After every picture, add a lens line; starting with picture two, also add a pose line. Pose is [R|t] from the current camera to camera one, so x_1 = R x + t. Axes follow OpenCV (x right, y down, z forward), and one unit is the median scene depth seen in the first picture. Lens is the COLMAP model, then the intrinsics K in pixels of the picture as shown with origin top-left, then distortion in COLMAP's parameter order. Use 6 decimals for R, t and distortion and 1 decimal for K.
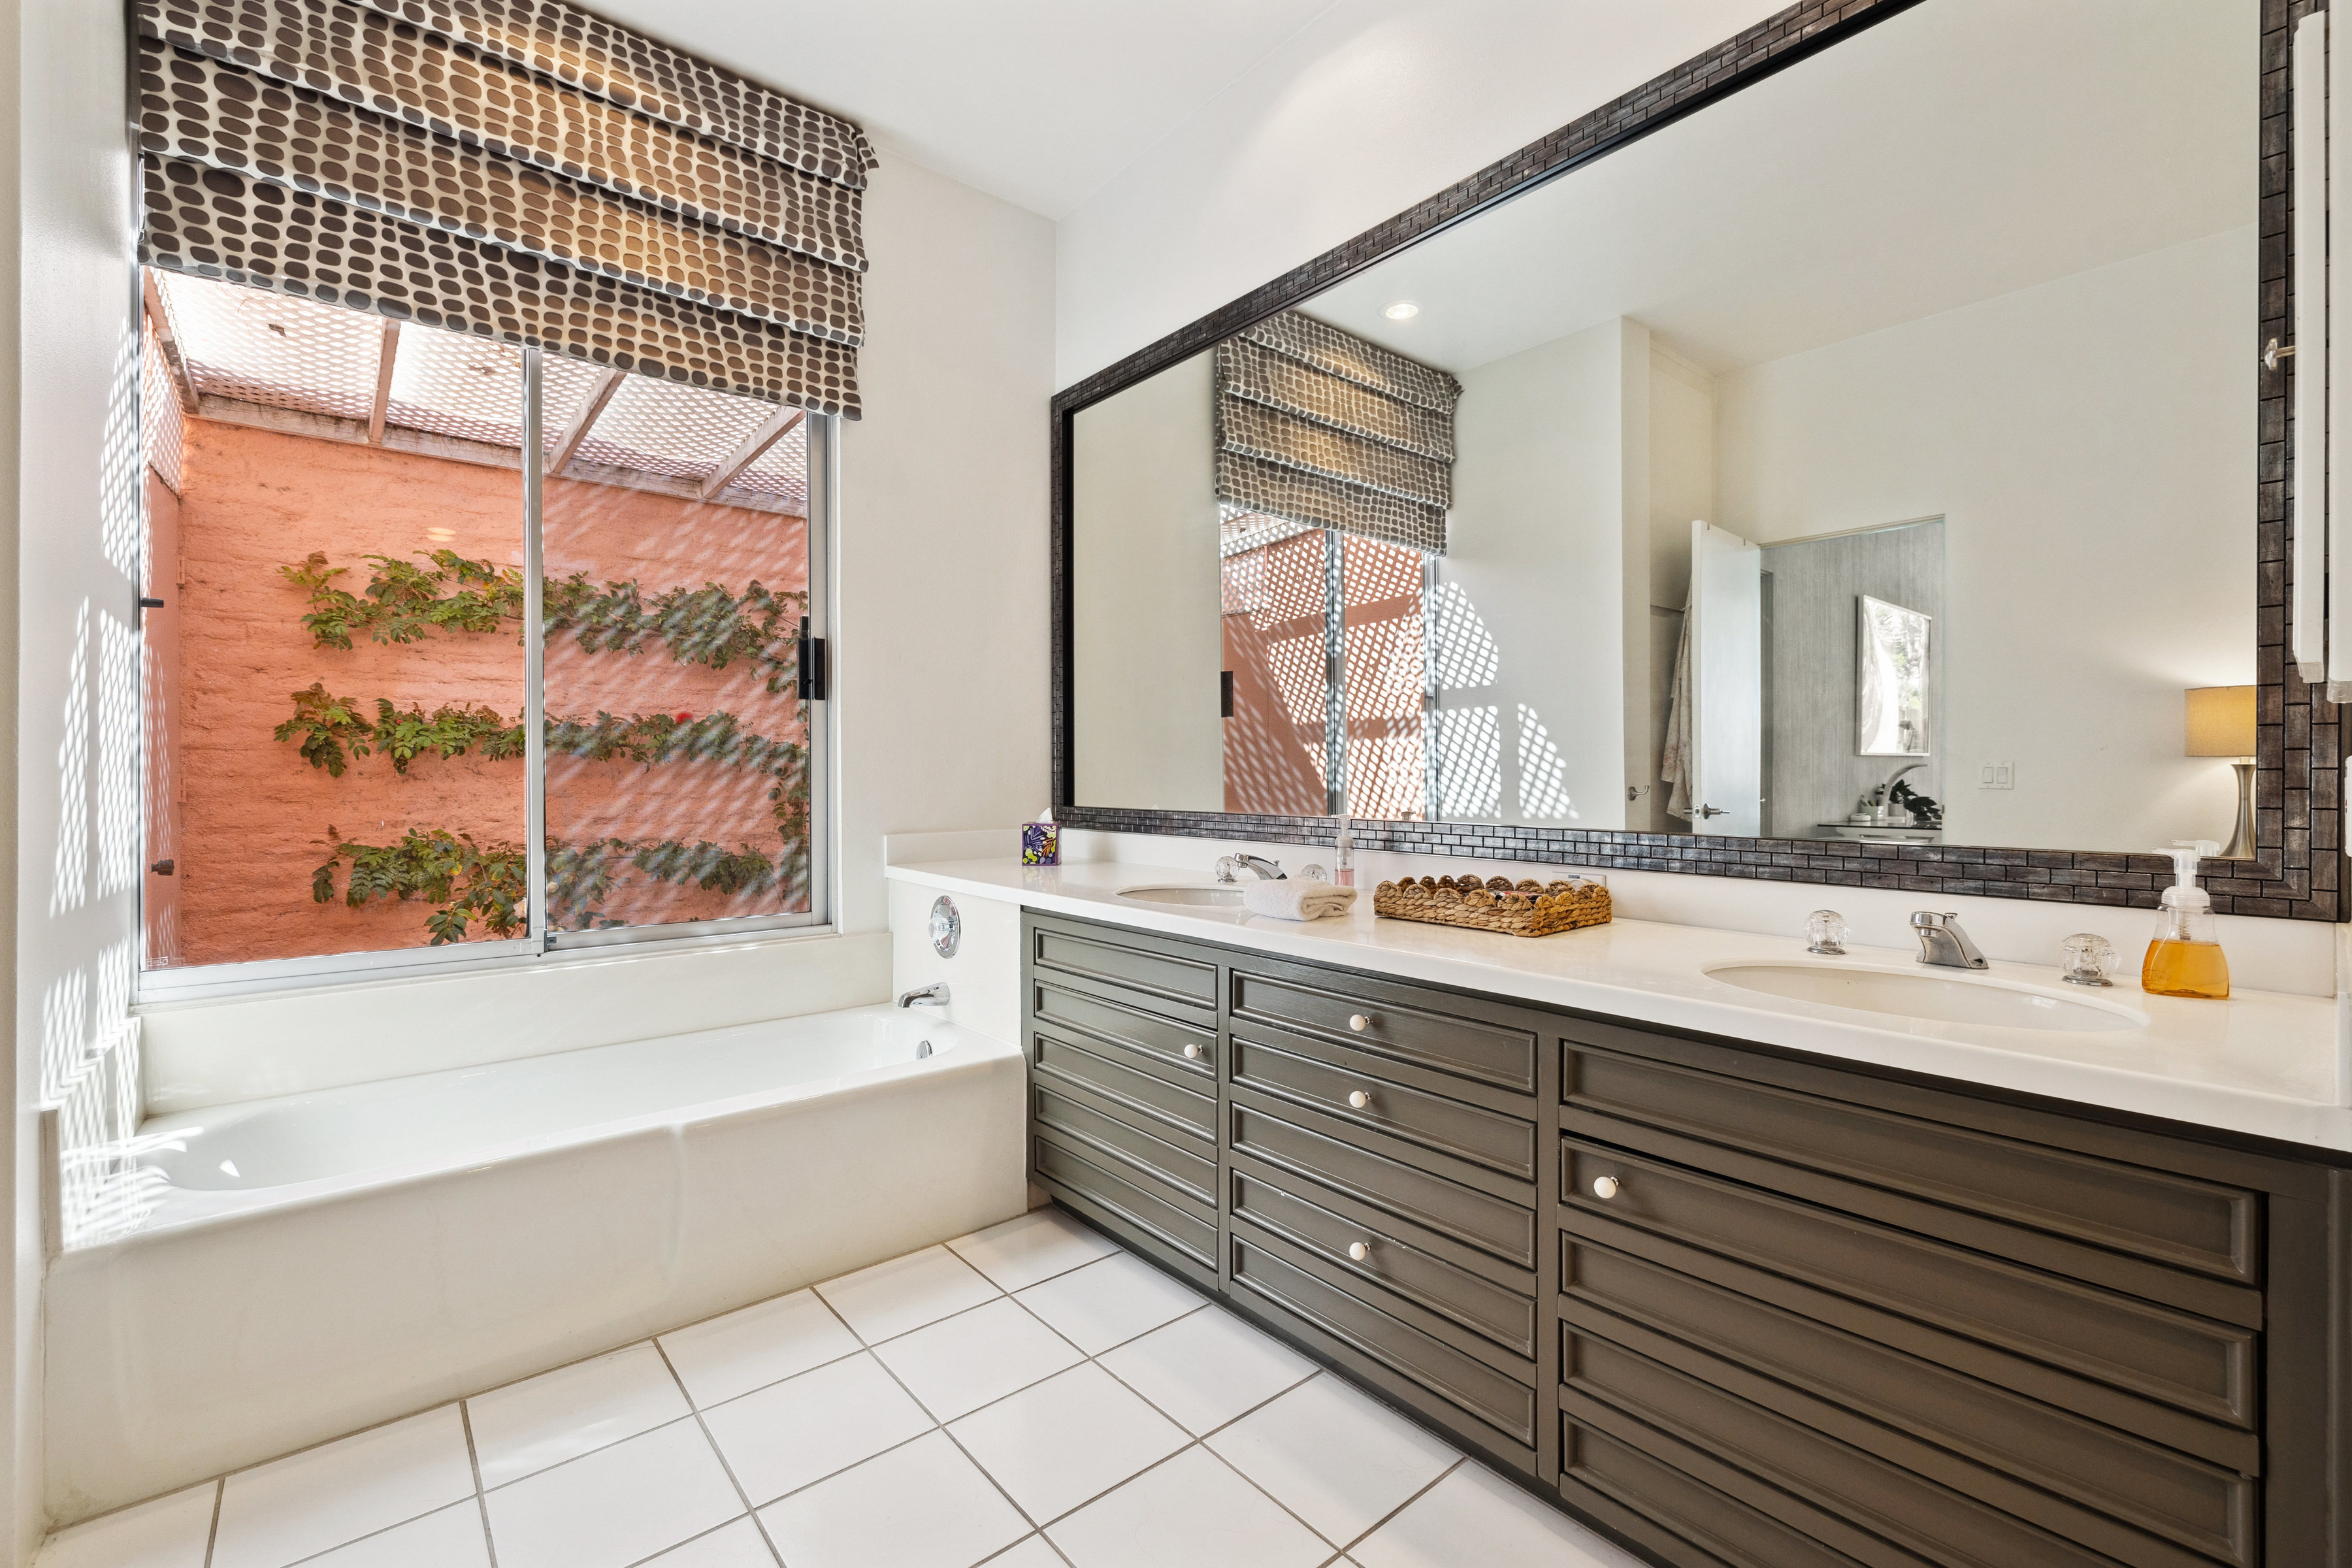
lens RADIAL K [[1003.5, 0, 1177.5], [0, 1003.5, 777.1], [0, 0, 1]] dist [0.001784, -0.000964]
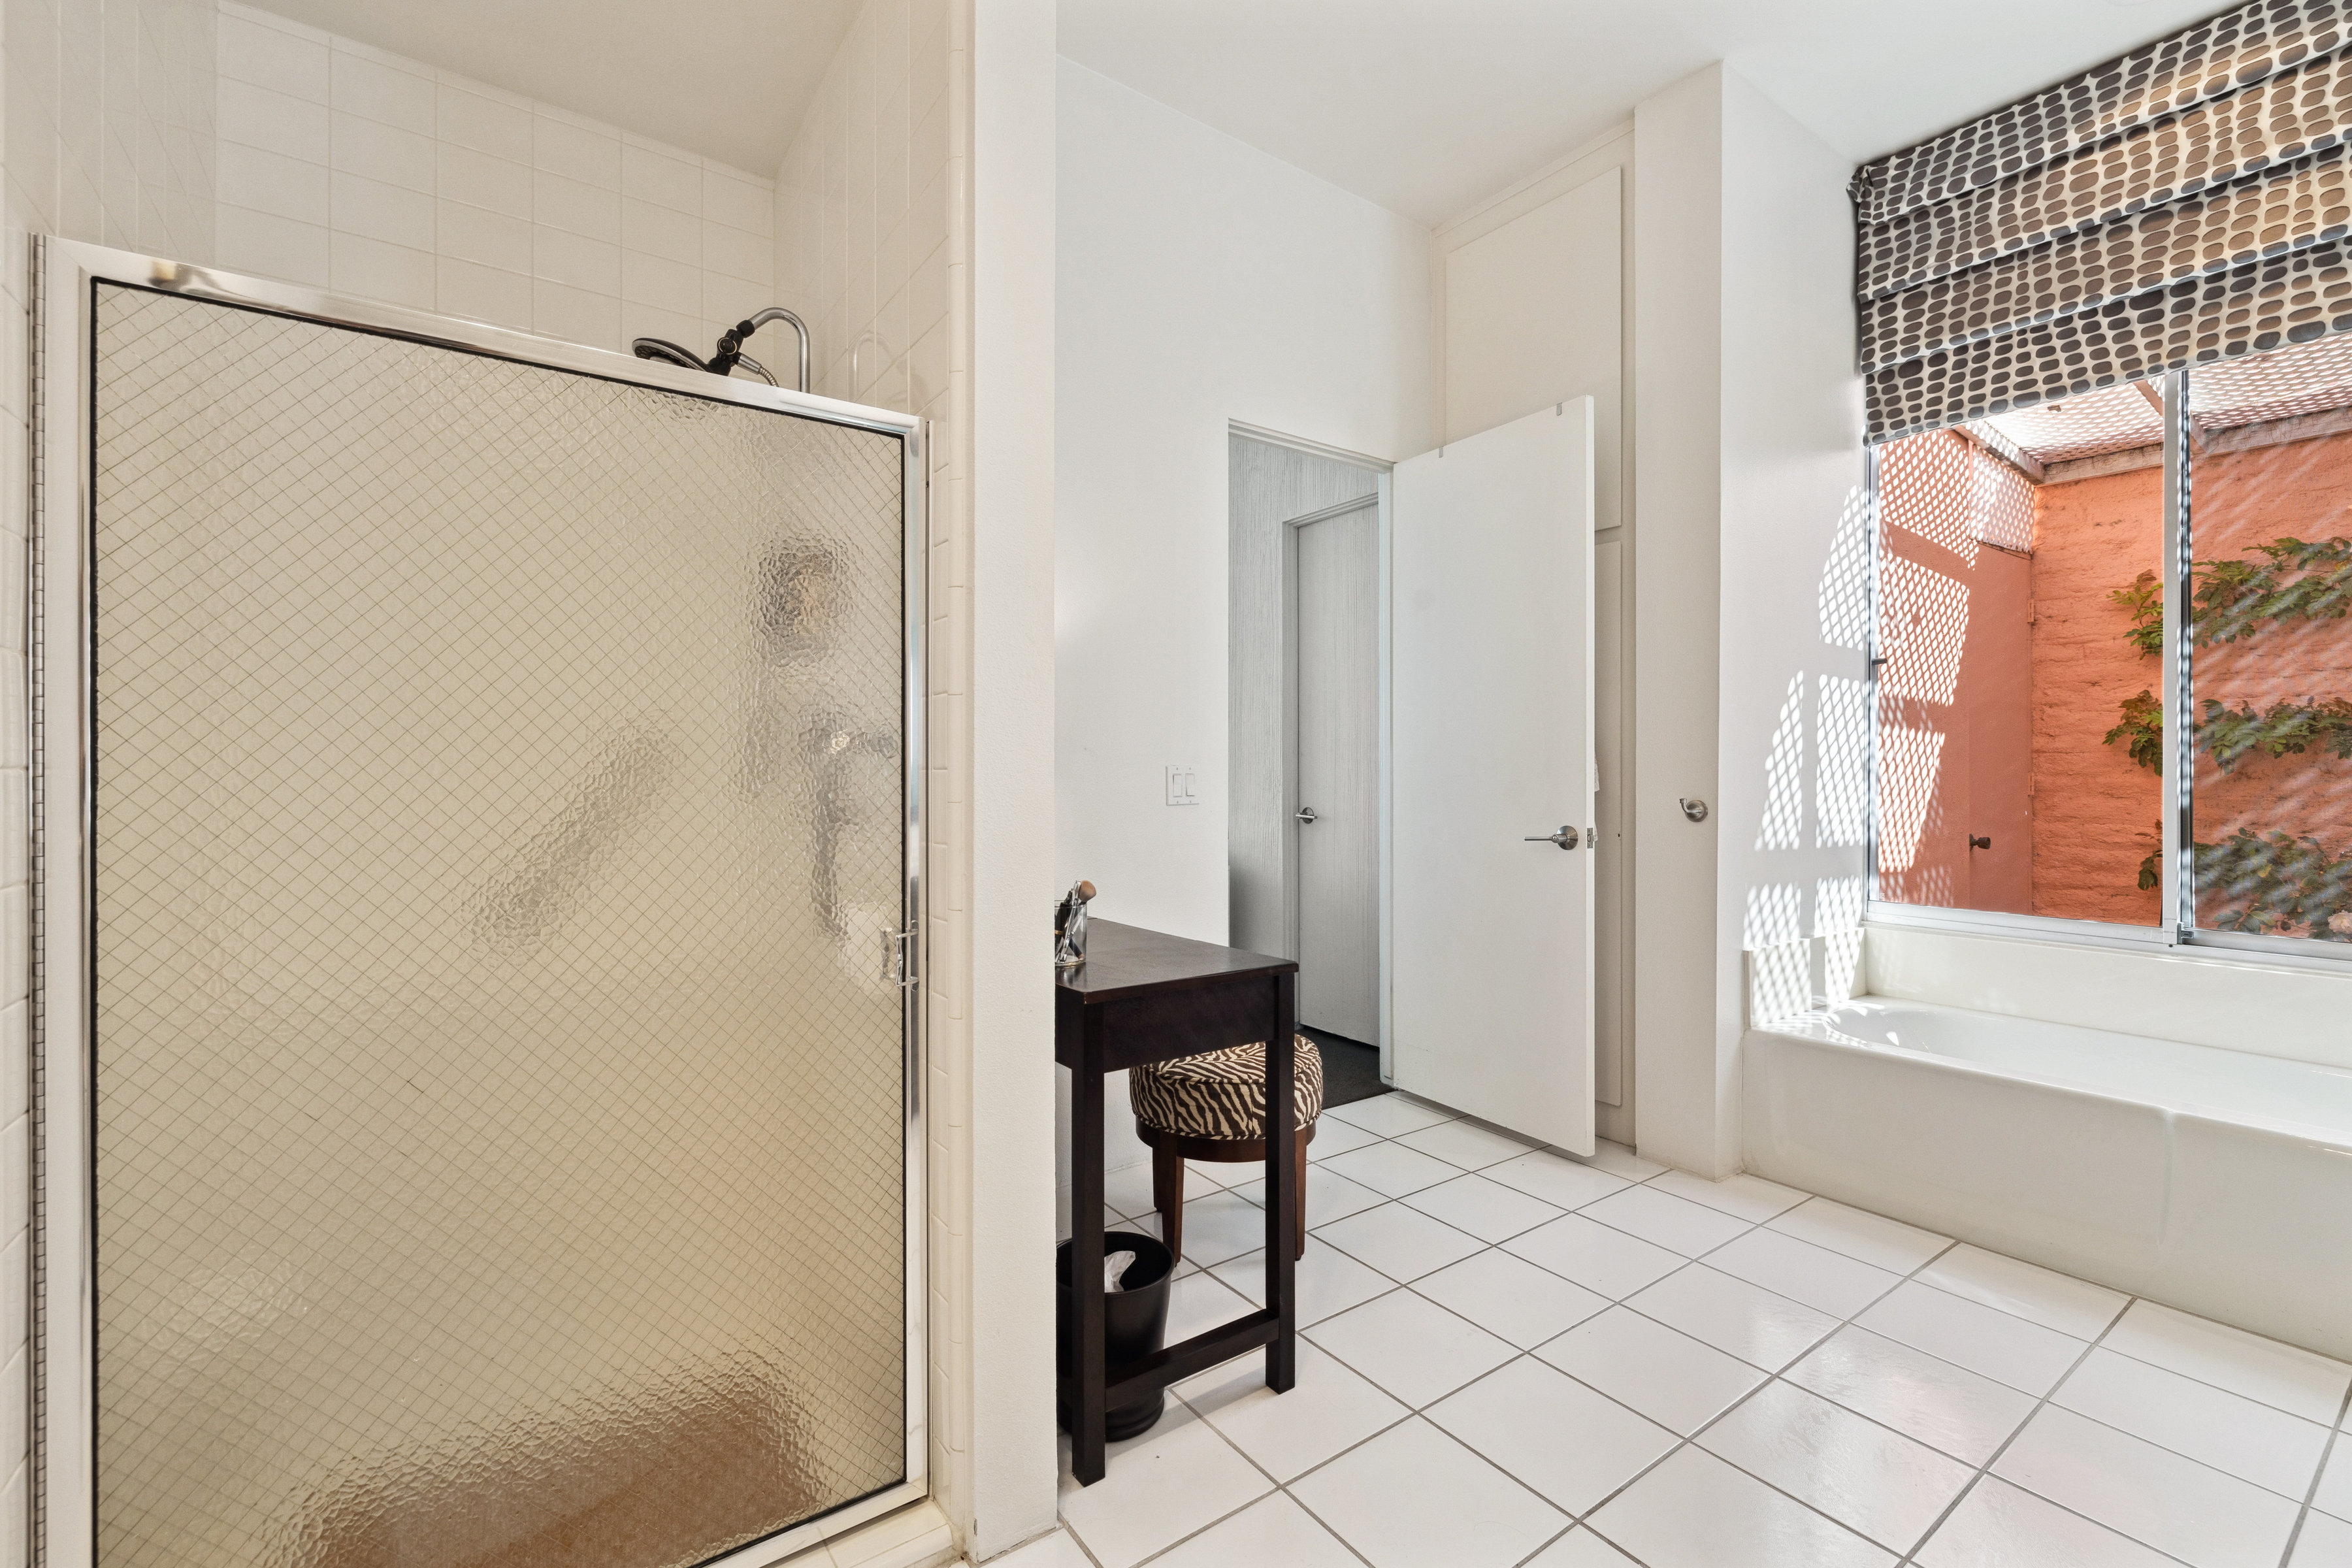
lens RADIAL K [[1003.5, 0, 1177.0], [0, 1003.5, 776.8], [0, 0, 1]] dist [0.001784, -0.000964]
pose [[-0.078732, 0.005694, -0.996880, 0.378109], [-0.004021, 0.999974, 0.006029, -0.001440], [0.996888, 0.004483, -0.078707, 0.033638]]
